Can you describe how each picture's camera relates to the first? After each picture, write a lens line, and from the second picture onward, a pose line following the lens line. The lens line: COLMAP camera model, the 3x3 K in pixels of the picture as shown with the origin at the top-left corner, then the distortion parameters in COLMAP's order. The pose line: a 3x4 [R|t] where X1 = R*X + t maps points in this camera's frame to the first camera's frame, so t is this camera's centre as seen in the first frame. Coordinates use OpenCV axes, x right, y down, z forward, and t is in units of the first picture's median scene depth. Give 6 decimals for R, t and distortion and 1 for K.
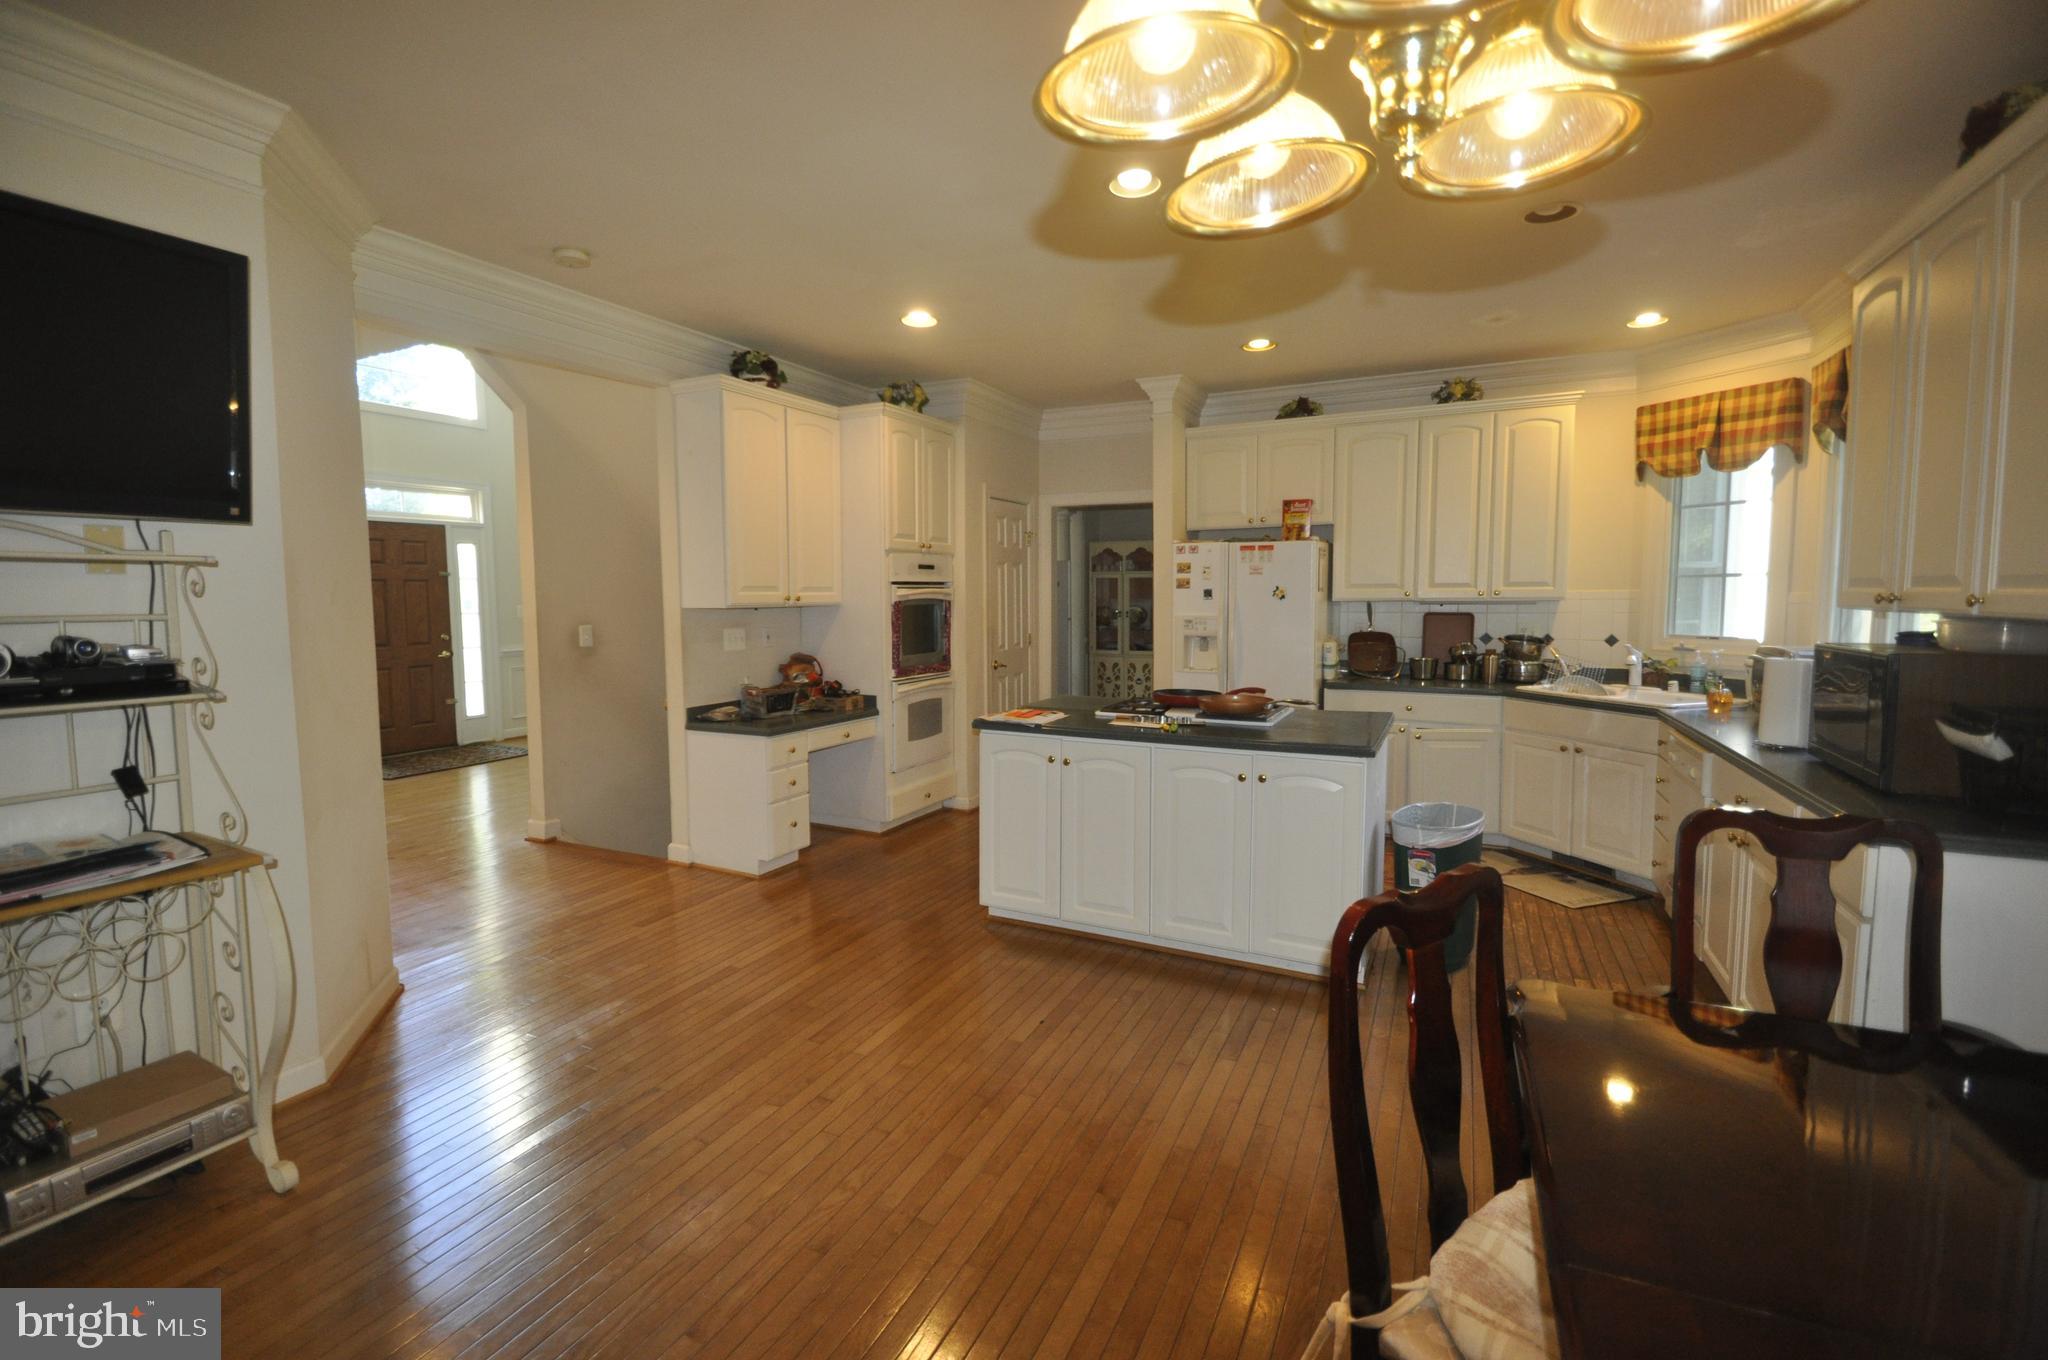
lens RADIAL K [[885.9, 0, 1011.0], [0, 885.9, 666.1], [0, 0, 1]] dist [0.000479, -0.011448]
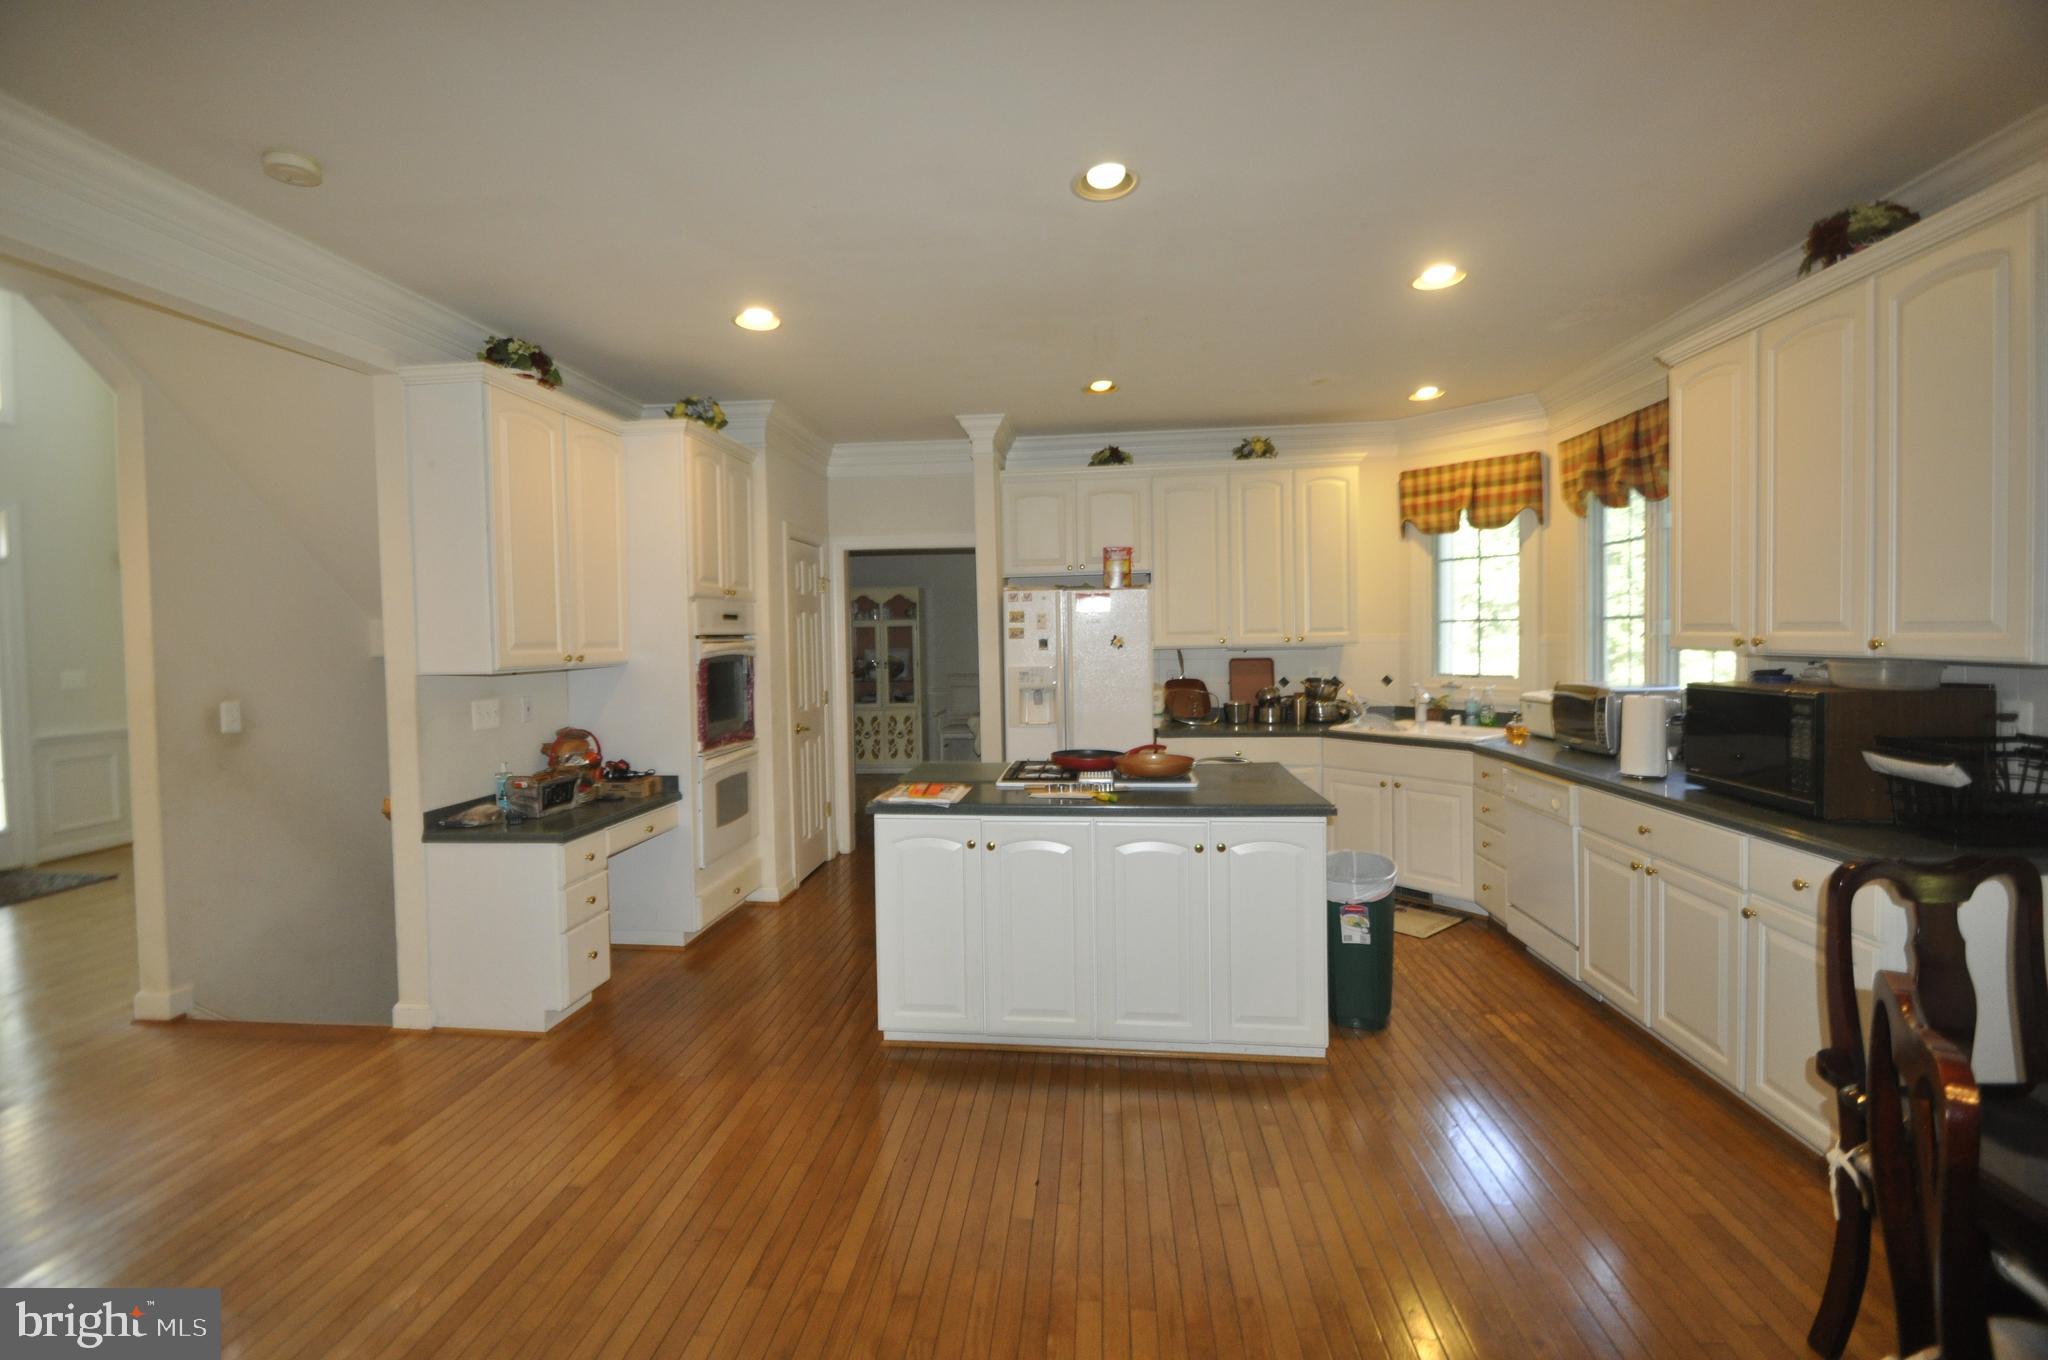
lens RADIAL K [[885.9, 0, 1011.0], [0, 885.9, 666.1], [0, 0, 1]] dist [0.000479, -0.011448]
pose [[0.937719, -0.023606, 0.346592, -0.149312], [0.041877, 0.998094, -0.045321, -0.017498], [-0.344862, 0.057013, 0.936921, 0.136094]]
